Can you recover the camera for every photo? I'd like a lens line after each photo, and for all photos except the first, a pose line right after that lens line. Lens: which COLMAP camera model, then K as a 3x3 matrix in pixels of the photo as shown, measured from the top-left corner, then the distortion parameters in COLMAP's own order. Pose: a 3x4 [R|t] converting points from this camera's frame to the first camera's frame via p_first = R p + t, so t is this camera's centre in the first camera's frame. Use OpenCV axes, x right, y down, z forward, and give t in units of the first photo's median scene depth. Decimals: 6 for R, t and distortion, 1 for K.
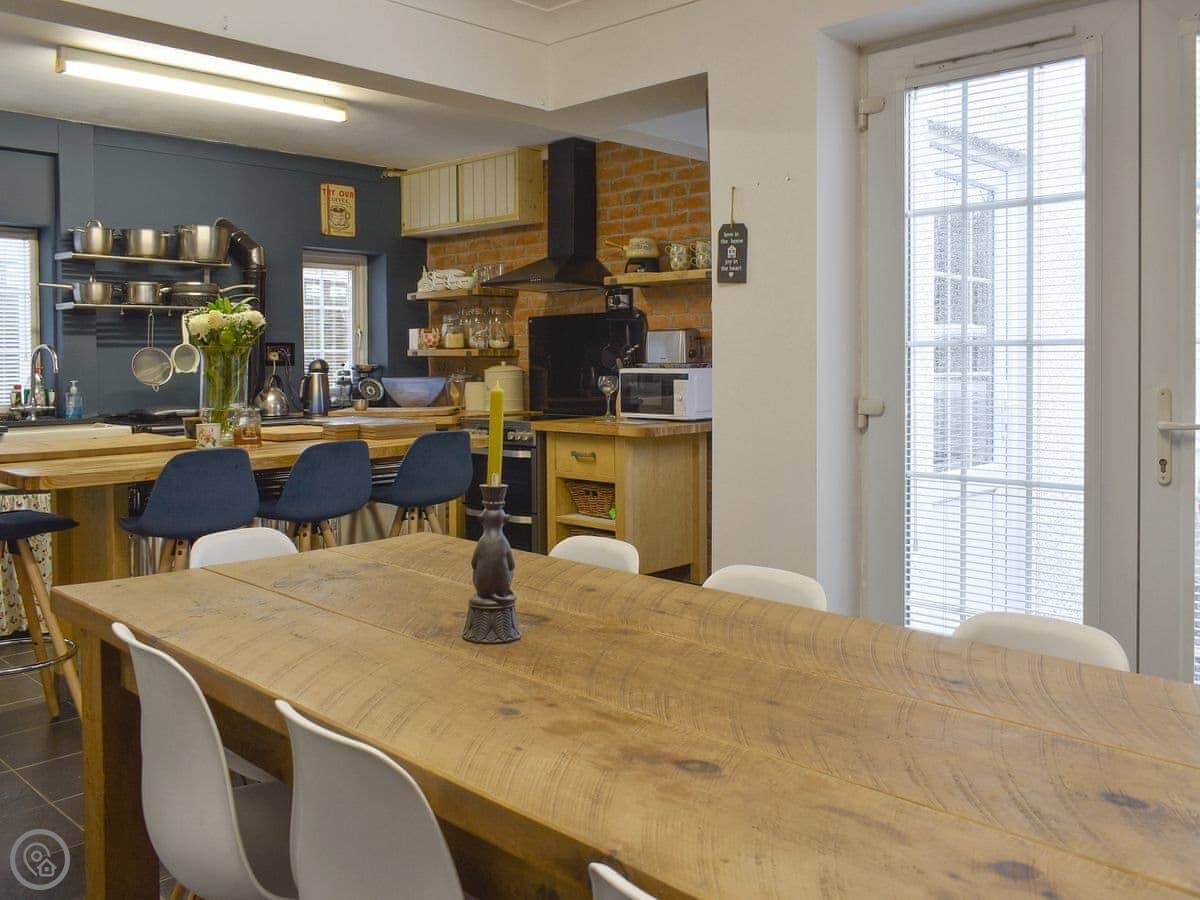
lens RADIAL K [[1030.4, 0, 600.0], [0, 1030.4, 450.0], [0, 0, 1]] dist [-0.061602, 0.001466]
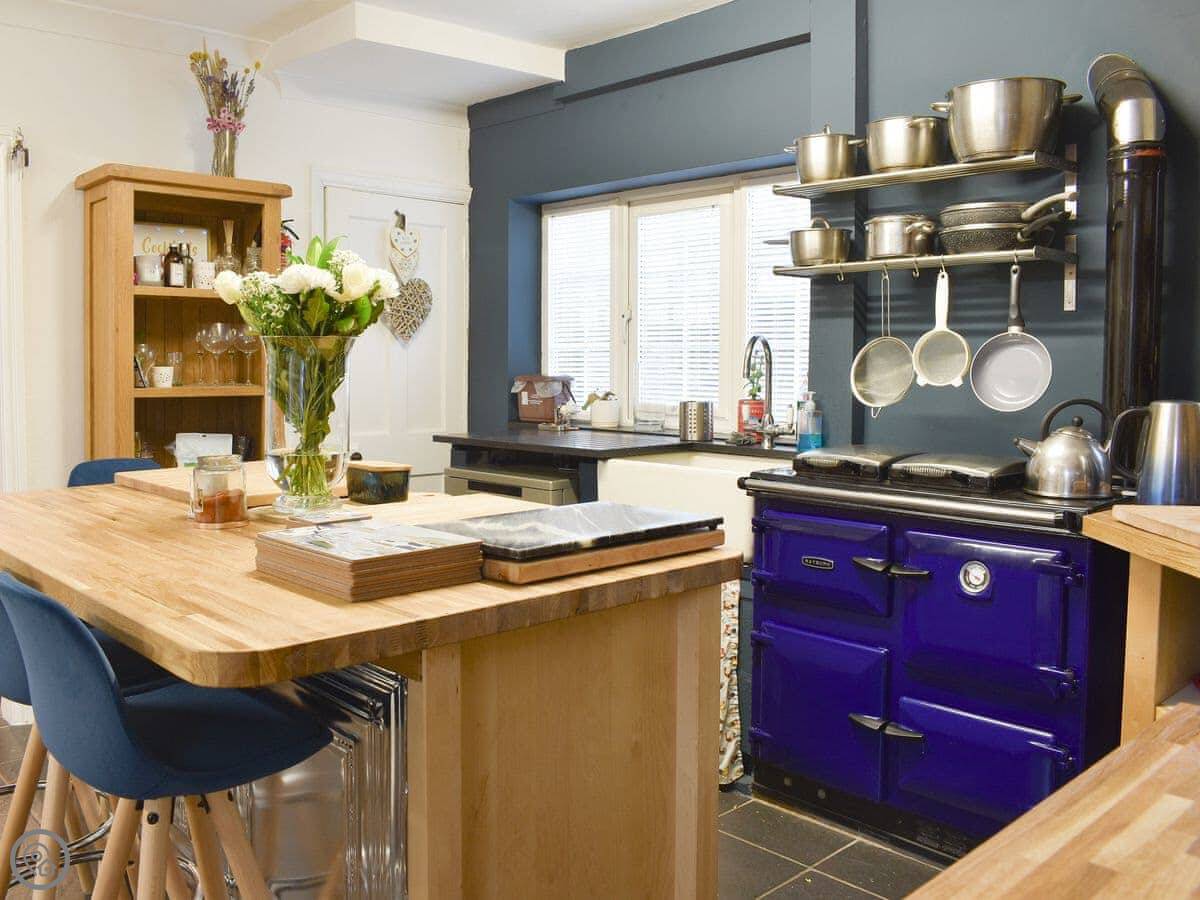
lens RADIAL K [[1030.4, 0, 600.0], [0, 1030.4, 450.0], [0, 0, 1]] dist [-0.061602, 0.001466]
pose [[-0.051778, 0.091098, -0.994495, 0.108966], [-0.086186, 0.991708, 0.095330, -0.076339], [0.994933, 0.090647, -0.043497, 0.834621]]
